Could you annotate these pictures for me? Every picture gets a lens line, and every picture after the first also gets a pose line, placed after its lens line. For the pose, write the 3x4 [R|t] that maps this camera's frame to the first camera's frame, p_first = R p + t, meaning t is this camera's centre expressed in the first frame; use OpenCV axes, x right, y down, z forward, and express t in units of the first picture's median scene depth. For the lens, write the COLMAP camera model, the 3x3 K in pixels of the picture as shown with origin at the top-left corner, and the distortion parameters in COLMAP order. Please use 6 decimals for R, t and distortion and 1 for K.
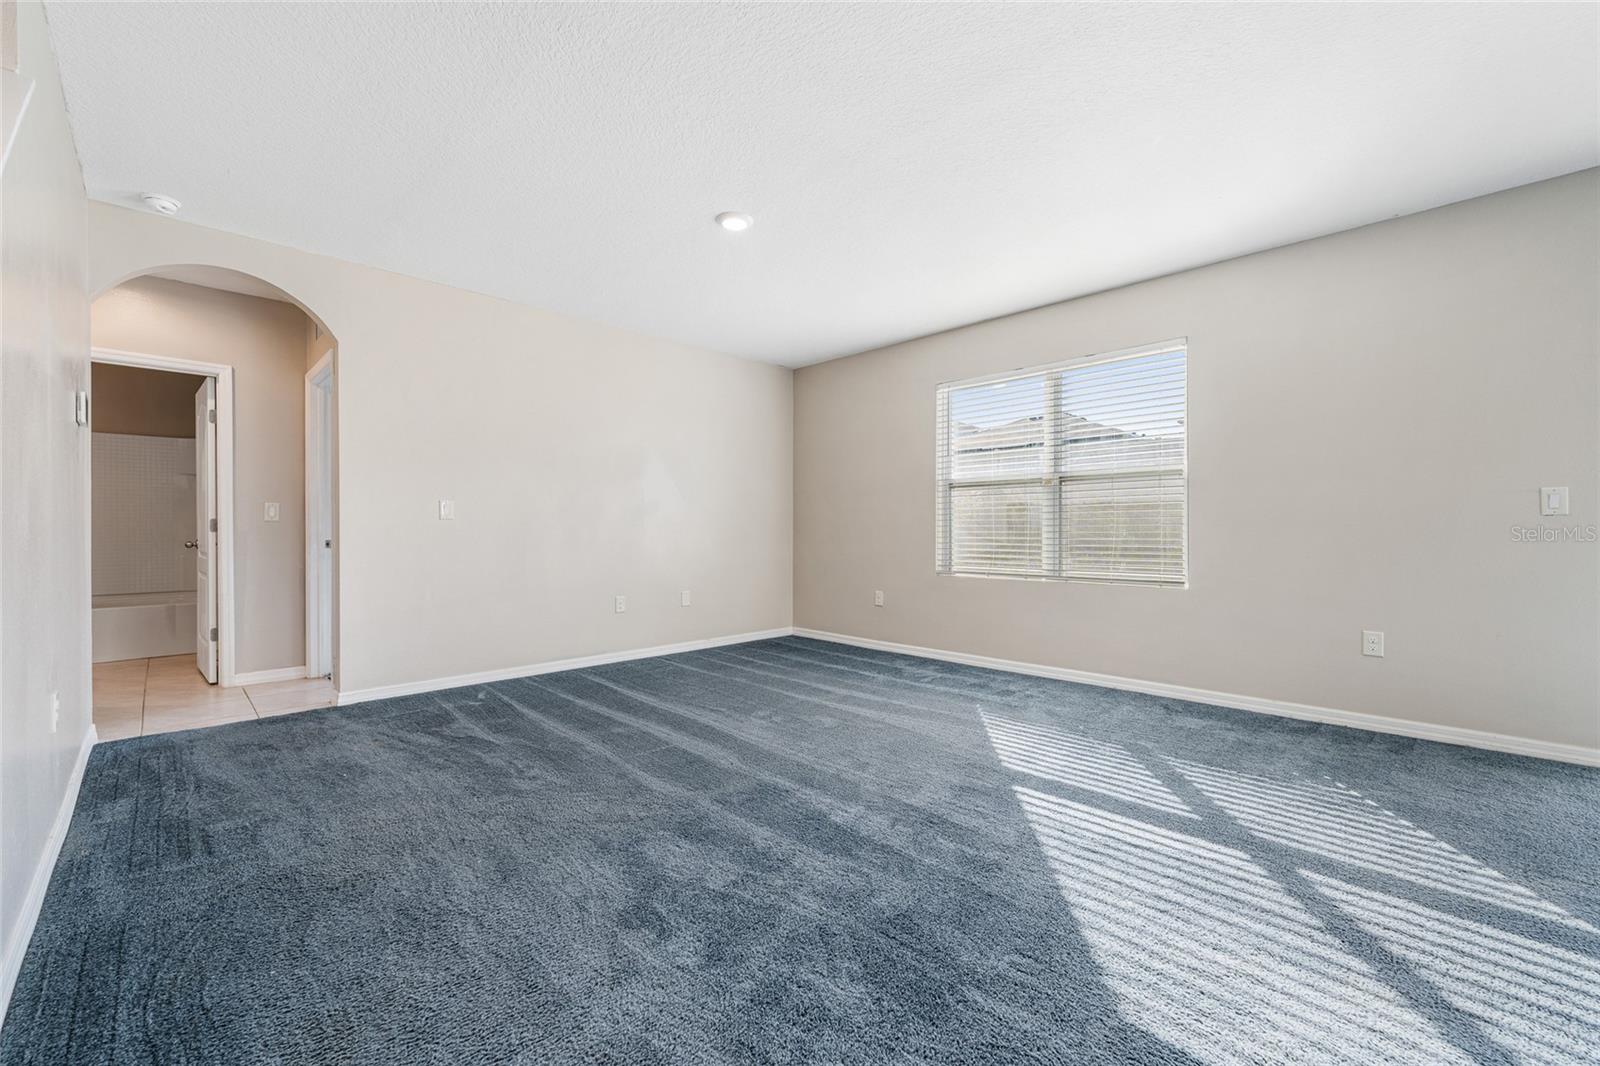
lens RADIAL K [[645.0, 0, 804.2], [0, 645.0, 527.2], [0, 0, 1]] dist [0.001064, 0.000069]
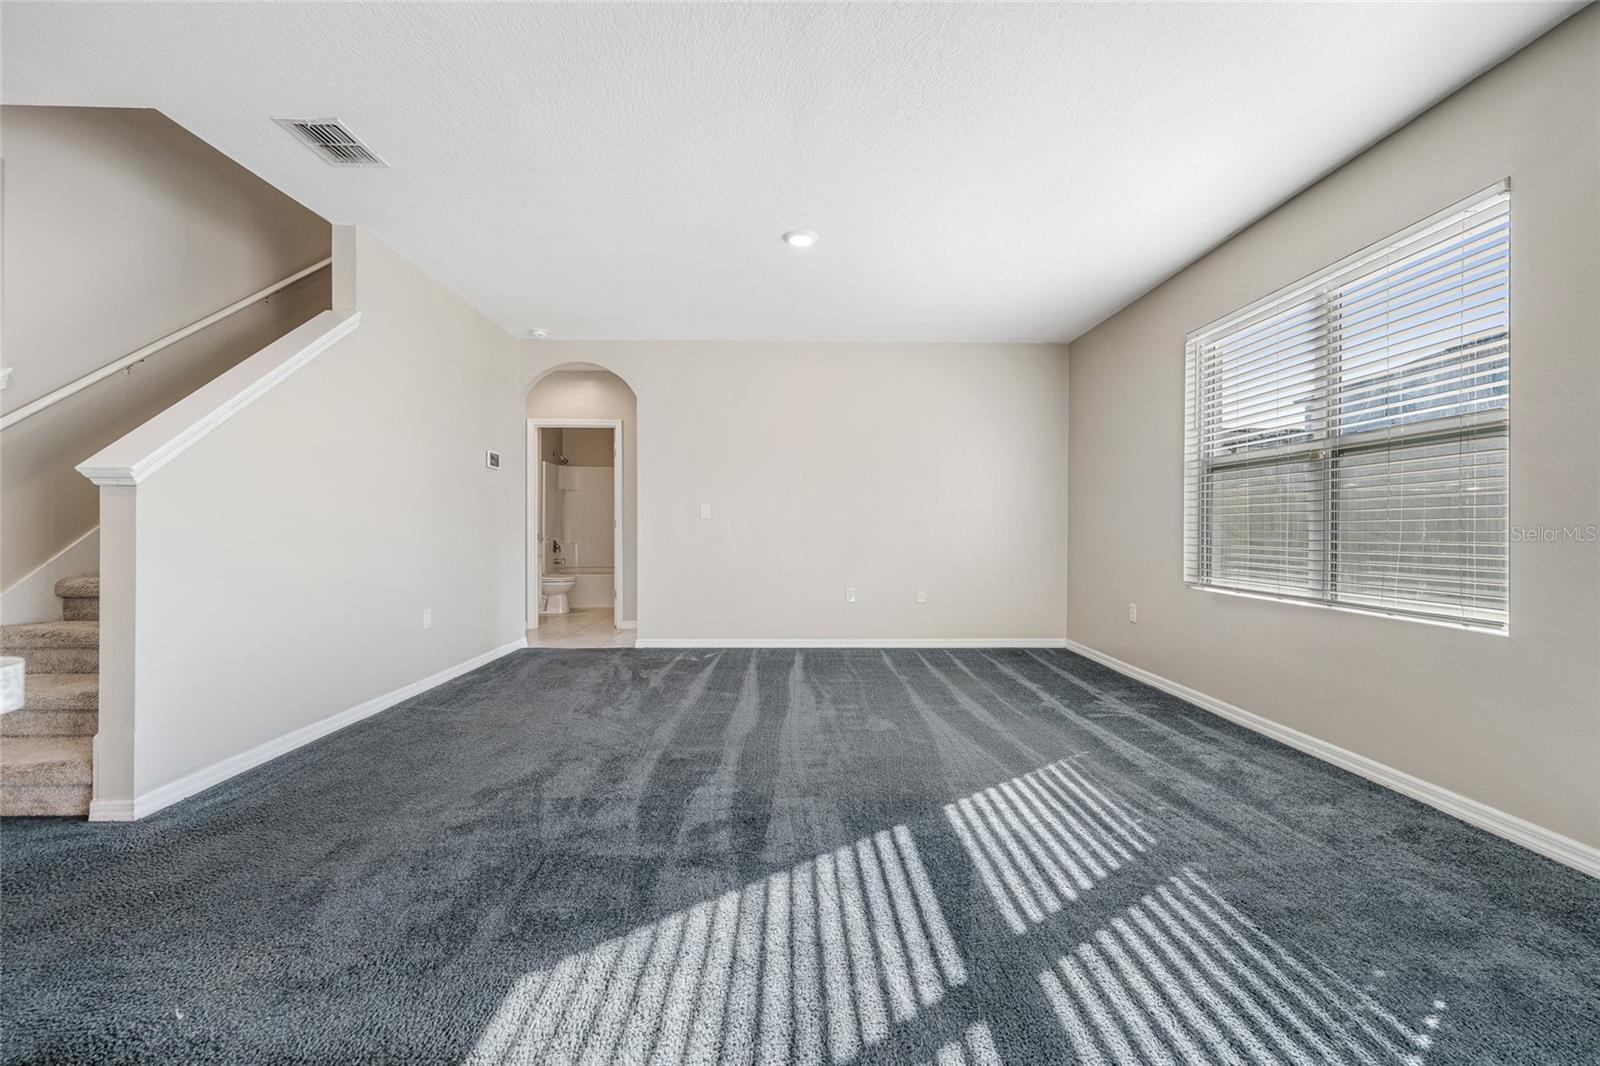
lens RADIAL K [[660.5, 0, 810.9], [0, 660.5, 522.2], [0, 0, 1]] dist [0.000325, -0.000192]
pose [[0.726410, -0.003601, -0.687252, 0.744054], [0.000101, 0.999987, -0.005133, 0.003539], [0.687261, 0.003660, 0.726401, 0.246303]]
